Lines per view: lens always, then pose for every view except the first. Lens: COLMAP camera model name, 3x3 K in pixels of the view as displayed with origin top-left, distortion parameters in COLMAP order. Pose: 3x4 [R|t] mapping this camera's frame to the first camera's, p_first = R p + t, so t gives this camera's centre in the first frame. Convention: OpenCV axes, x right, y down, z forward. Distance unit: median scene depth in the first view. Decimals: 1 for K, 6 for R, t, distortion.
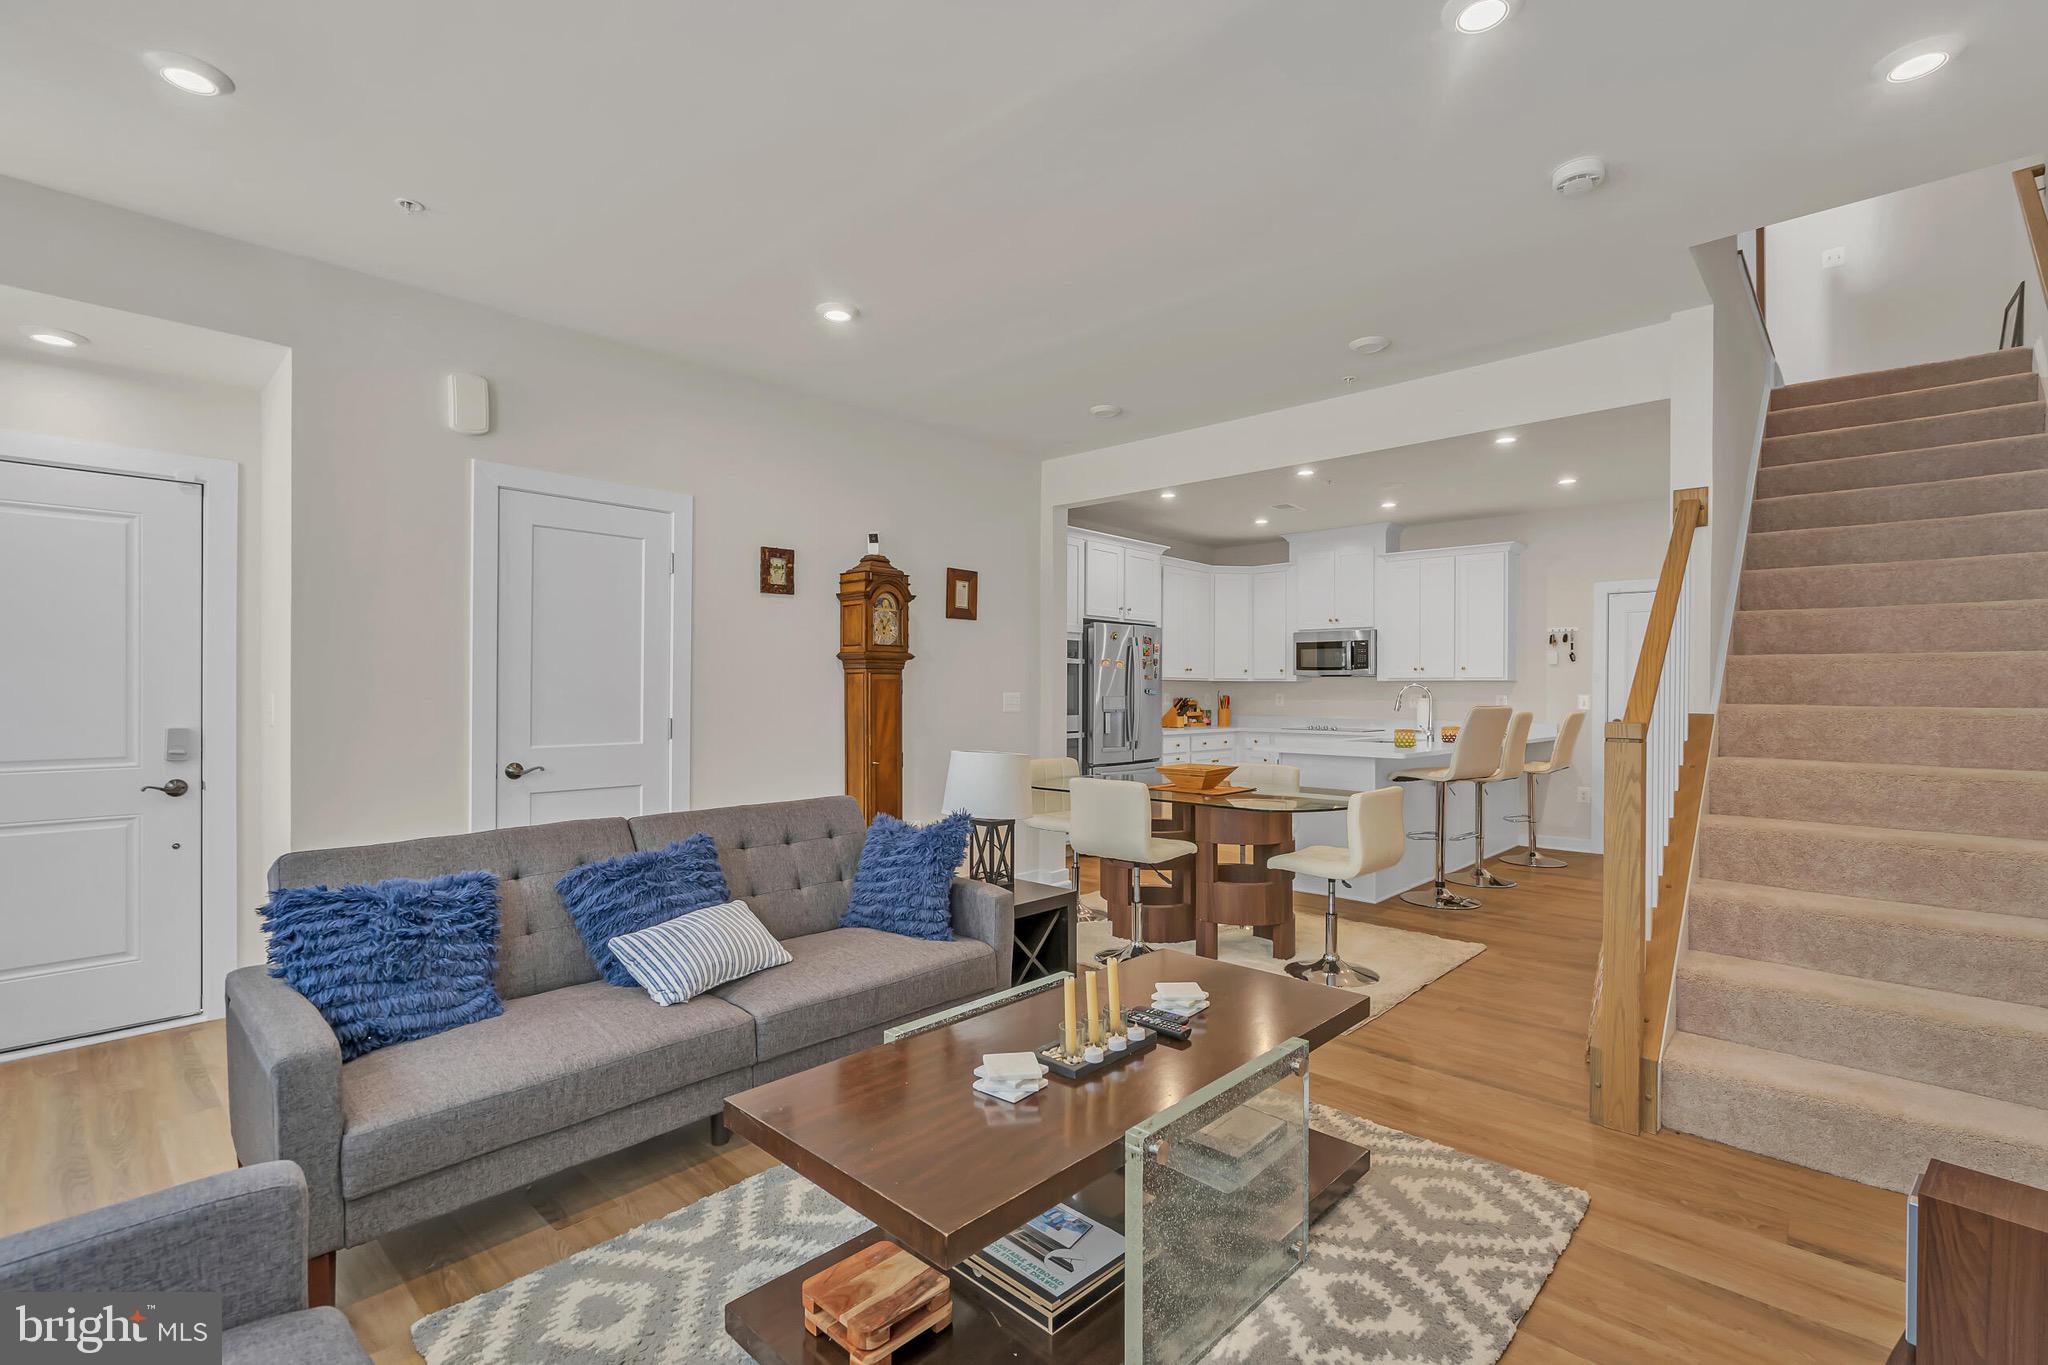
lens RADIAL K [[919.9, 0, 1022.9], [0, 919.9, 692.0], [0, 0, 1]] dist [0.000567, 0.000348]
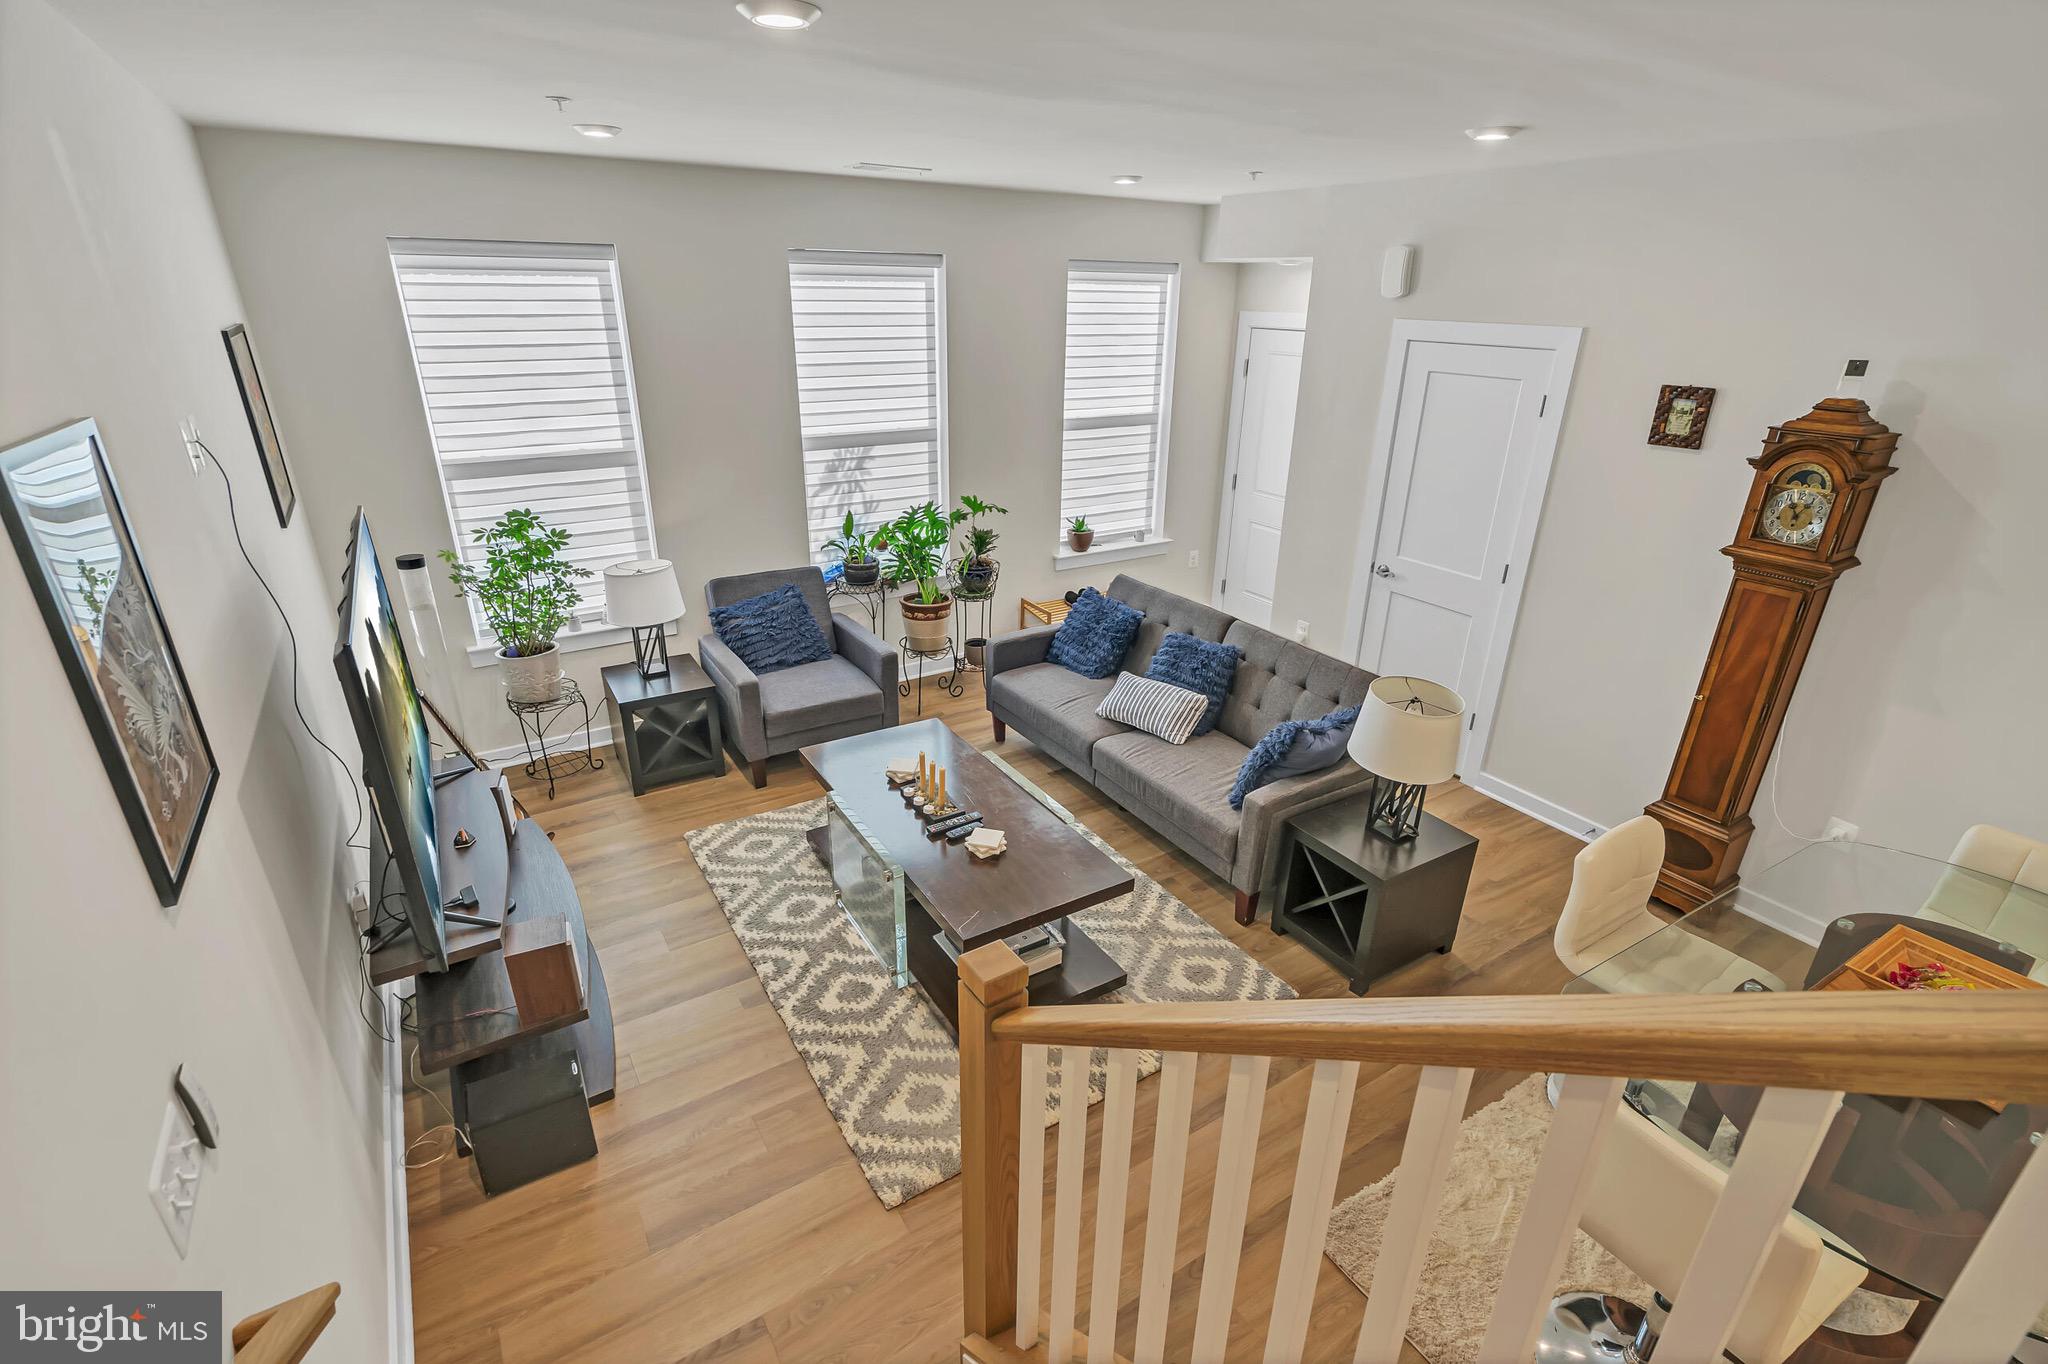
lens RADIAL K [[950.3, 0, 1023.0], [0, 950.3, 685.8], [0, 0, 1]] dist [-0.001634, 0.001399]
pose [[-0.252403, 0.375856, -0.891642, 0.411976], [-0.019830, 0.919274, 0.393118, -0.138895], [0.967419, 0.116906, -0.224574, 0.410560]]
